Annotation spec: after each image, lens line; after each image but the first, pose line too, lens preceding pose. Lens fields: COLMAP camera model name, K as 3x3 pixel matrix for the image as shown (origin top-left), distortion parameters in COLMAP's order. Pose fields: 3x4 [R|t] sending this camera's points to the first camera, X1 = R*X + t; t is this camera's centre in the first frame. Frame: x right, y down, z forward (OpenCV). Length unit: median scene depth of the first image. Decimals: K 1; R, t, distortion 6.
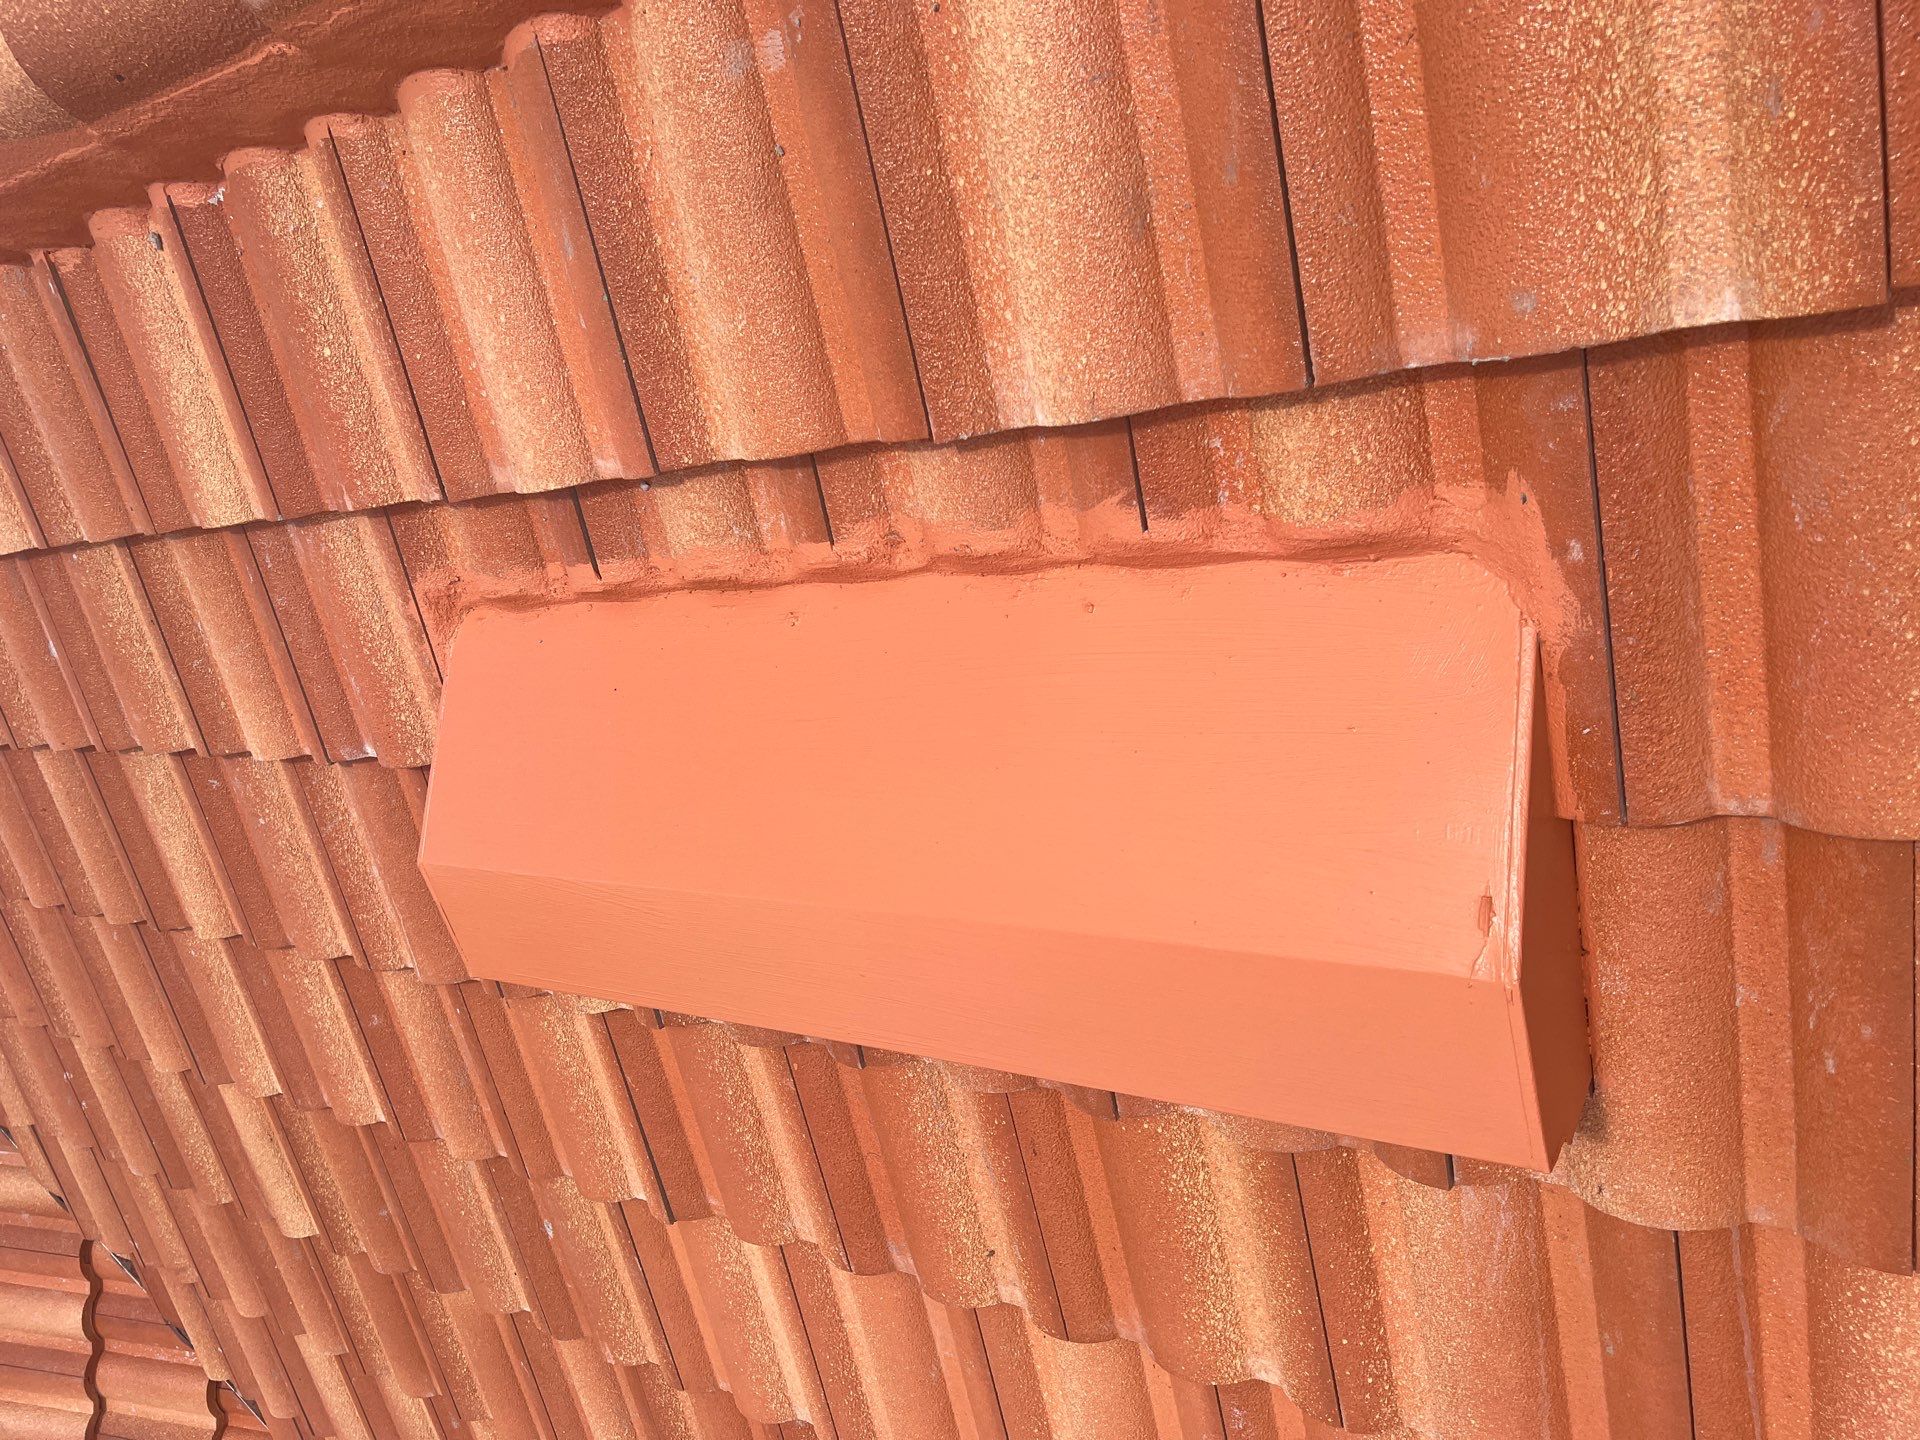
lens RADIAL K [[1439.5, 0, 950.2], [0, 1439.5, 738.2], [0, 0, 1]] dist [0.057570, -0.071896]
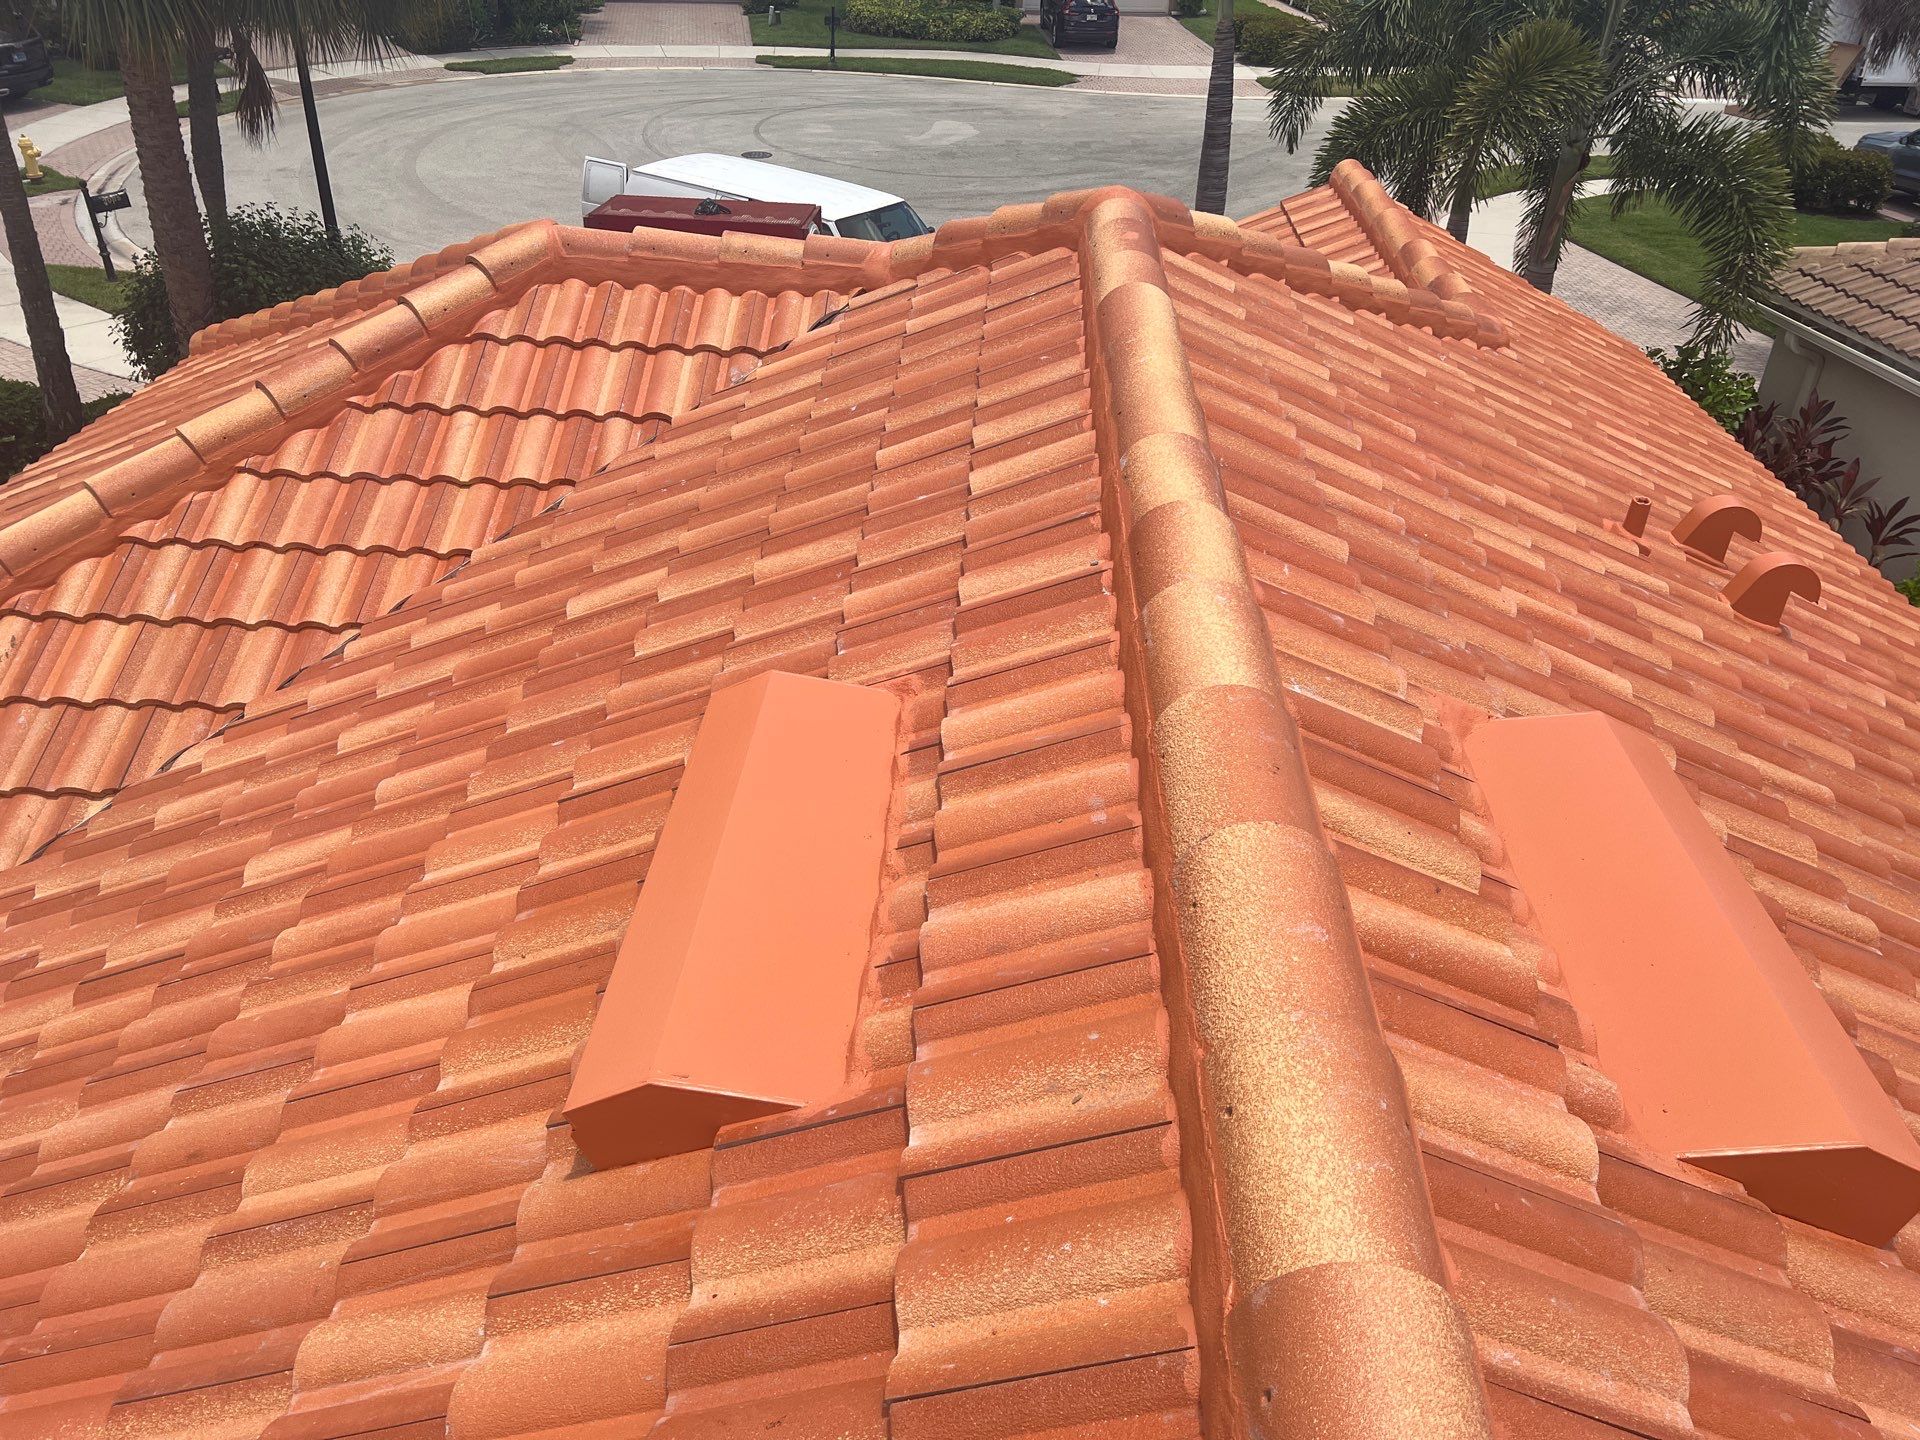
lens RADIAL K [[1439.5, 0, 962.8], [0, 1439.5, 718.1], [0, 0, 1]] dist [0.057570, -0.071896]
pose [[-0.040941, 0.934704, -0.353063, 0.287385], [-0.999088, -0.042584, 0.003116, -0.141039], [-0.012122, 0.352868, 0.935595, -0.618226]]
